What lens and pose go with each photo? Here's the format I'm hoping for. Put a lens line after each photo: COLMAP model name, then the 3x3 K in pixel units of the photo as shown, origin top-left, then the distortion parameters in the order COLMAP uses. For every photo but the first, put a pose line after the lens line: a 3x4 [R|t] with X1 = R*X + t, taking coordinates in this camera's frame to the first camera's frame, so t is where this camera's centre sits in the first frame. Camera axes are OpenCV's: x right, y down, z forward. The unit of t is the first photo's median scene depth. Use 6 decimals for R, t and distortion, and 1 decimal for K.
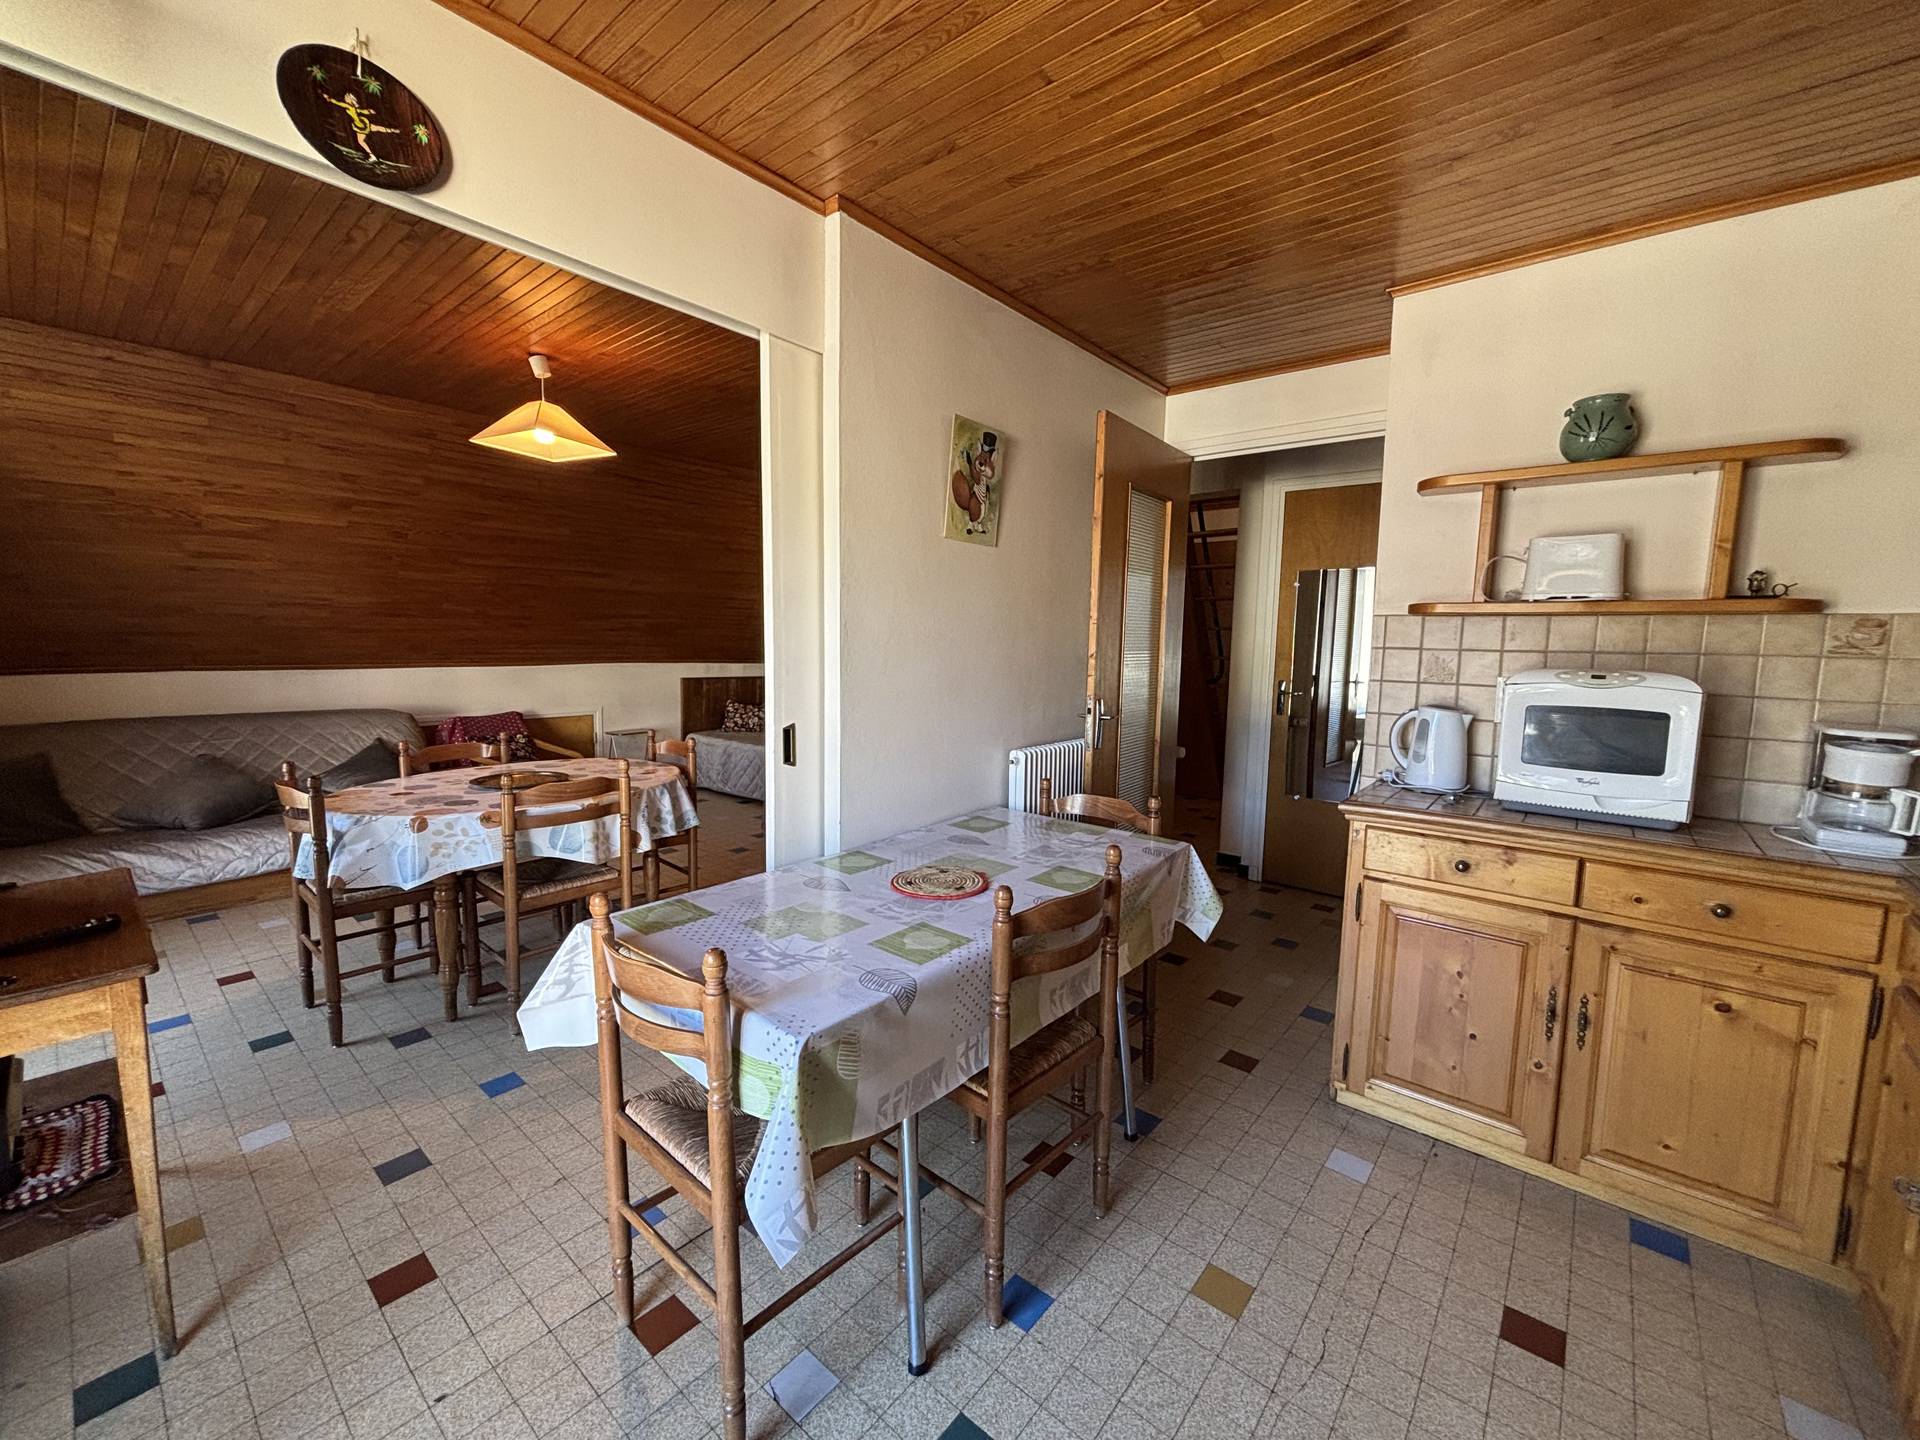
lens RADIAL K [[780.0, 0, 959.2], [0, 780.0, 714.7], [0, 0, 1]] dist [-0.001480, 0.000102]
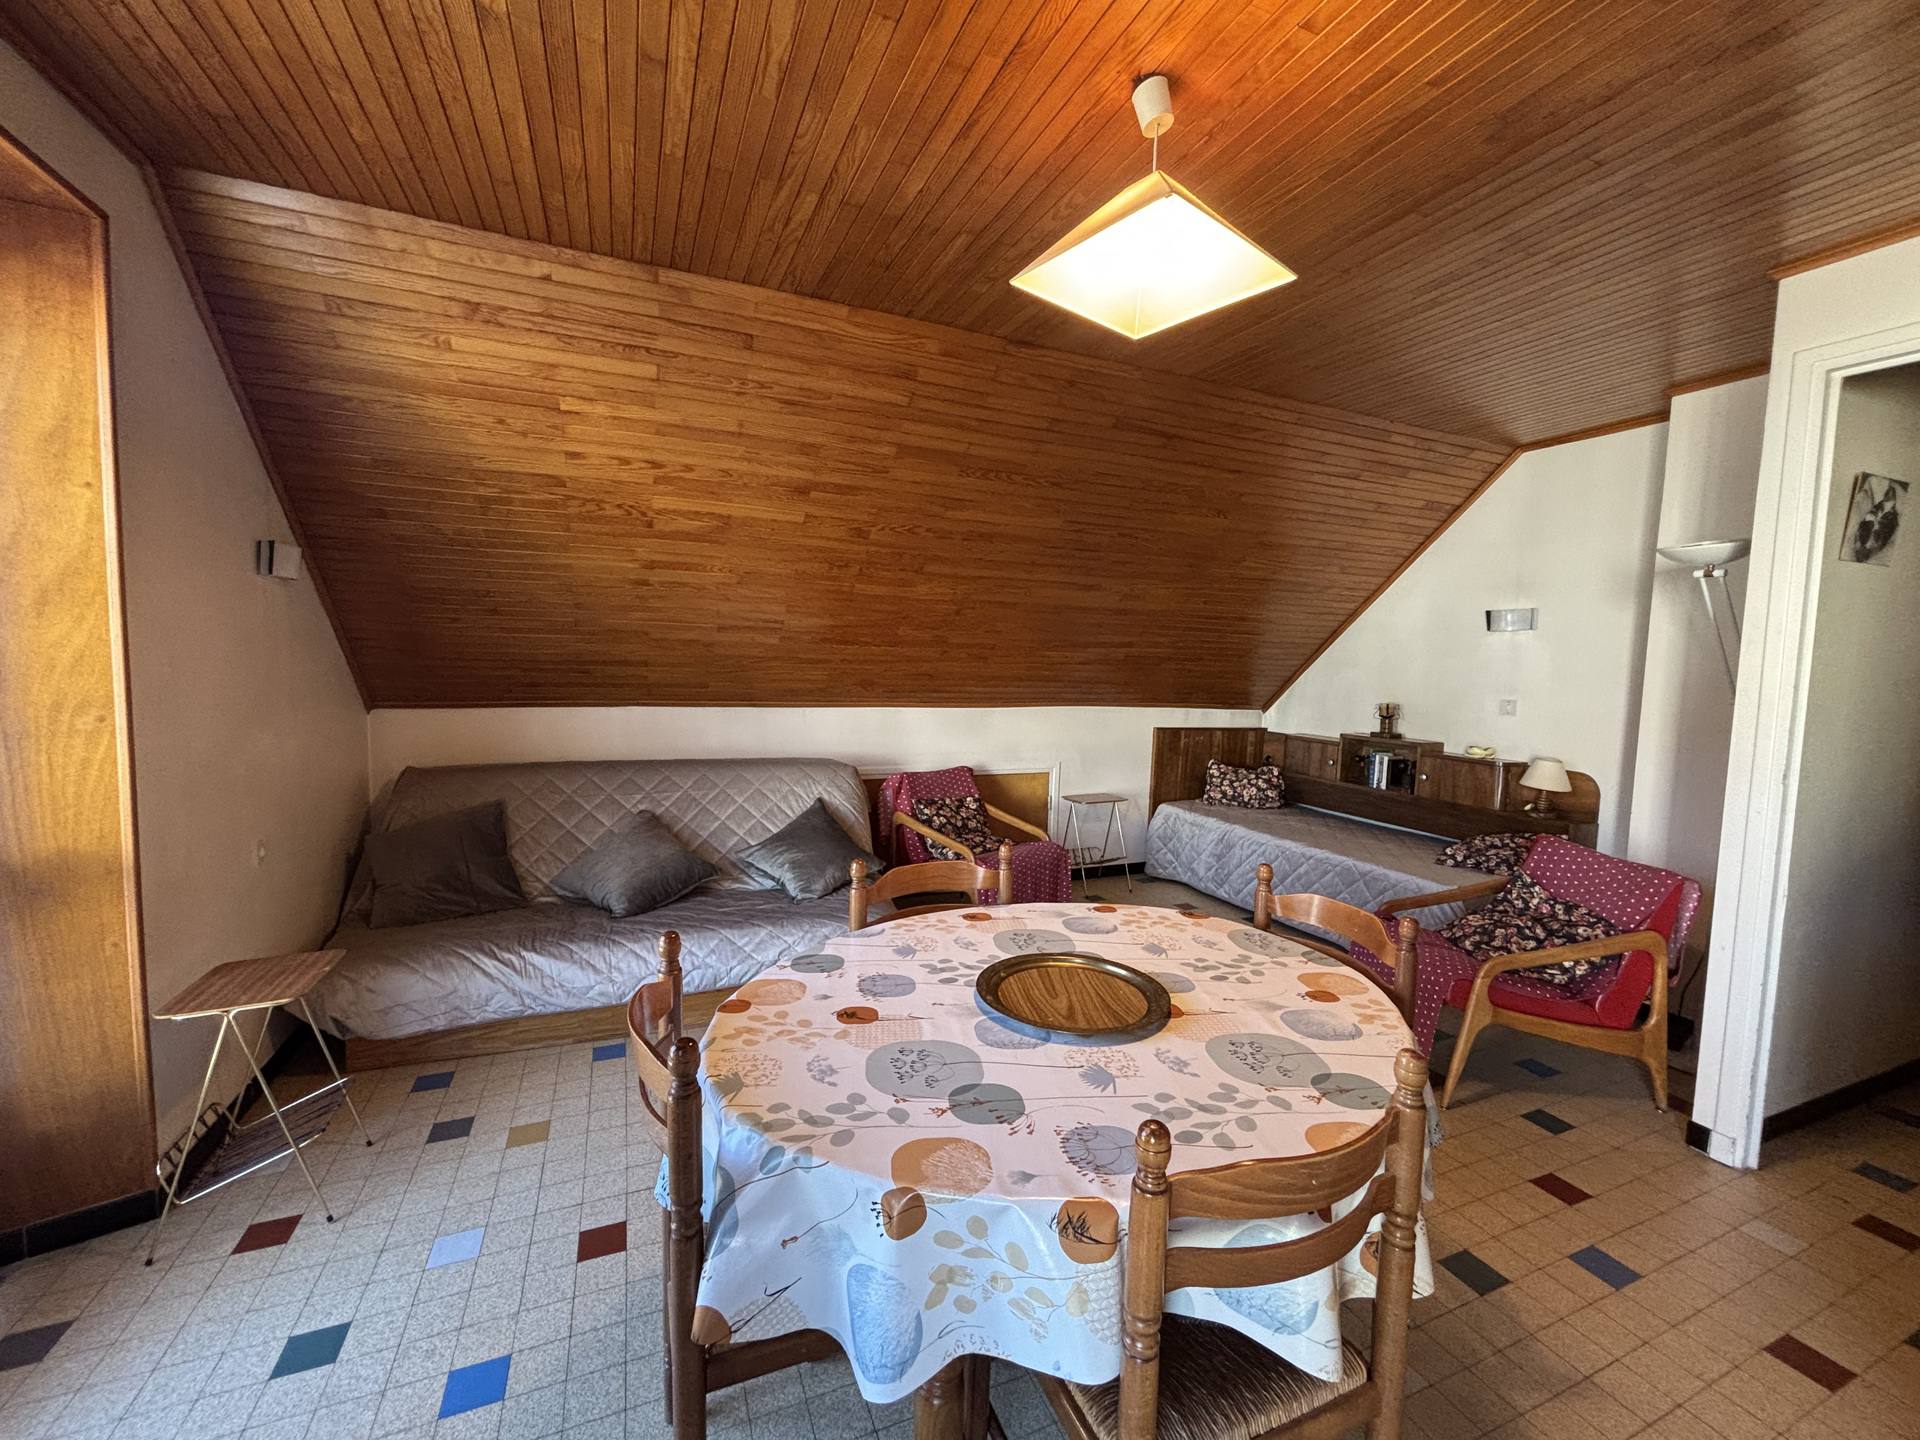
lens RADIAL K [[780.0, 0, 959.2], [0, 780.0, 714.7], [0, 0, 1]] dist [-0.001480, 0.000102]
pose [[0.893945, 0.039969, -0.446390, -0.340437], [-0.058673, 0.997880, -0.028151, -0.049501], [0.444319, 0.051356, 0.894396, 0.445119]]
